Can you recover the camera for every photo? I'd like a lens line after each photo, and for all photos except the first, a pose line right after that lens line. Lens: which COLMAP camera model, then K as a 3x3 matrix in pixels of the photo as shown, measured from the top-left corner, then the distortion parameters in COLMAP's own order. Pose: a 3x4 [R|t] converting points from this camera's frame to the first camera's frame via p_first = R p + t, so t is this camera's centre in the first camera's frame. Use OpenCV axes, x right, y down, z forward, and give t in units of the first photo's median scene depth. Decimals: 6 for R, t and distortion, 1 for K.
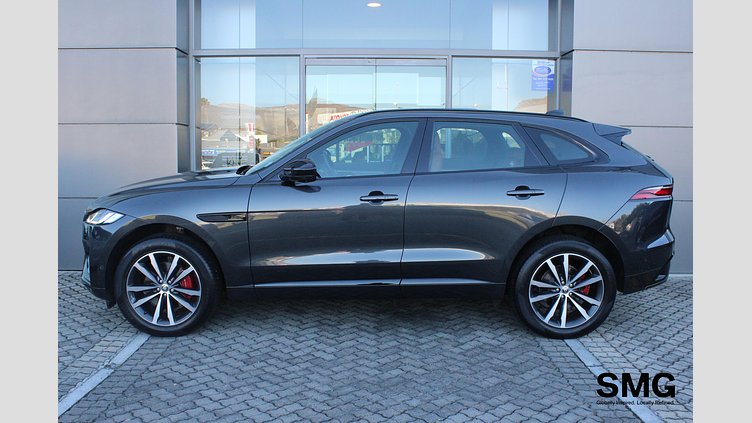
lens RADIAL K [[734.9, 0, 369.0], [0, 734.9, 210.1], [0, 0, 1]] dist [-0.051344, 0.012884]
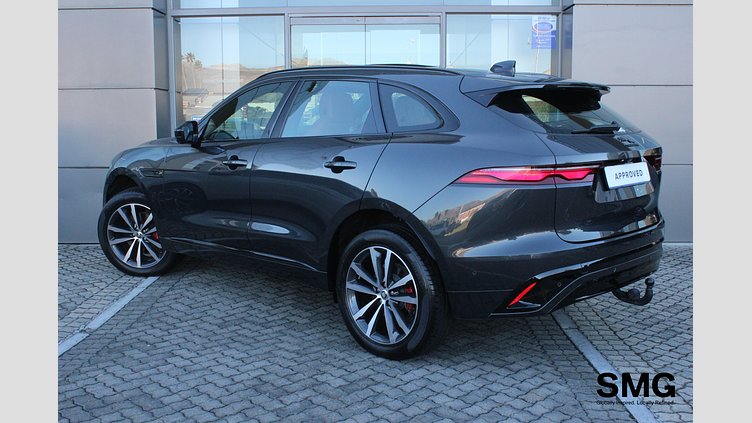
lens RADIAL K [[856.8, 0, 376.0], [0, 856.8, 211.5], [0, 0, 1]] dist [-0.024804, -0.003697]
pose [[0.999678, -0.008058, -0.024069, 0.072709], [0.008727, 0.999575, 0.027816, 0.019412], [0.023834, -0.028017, 0.999323, -0.158048]]
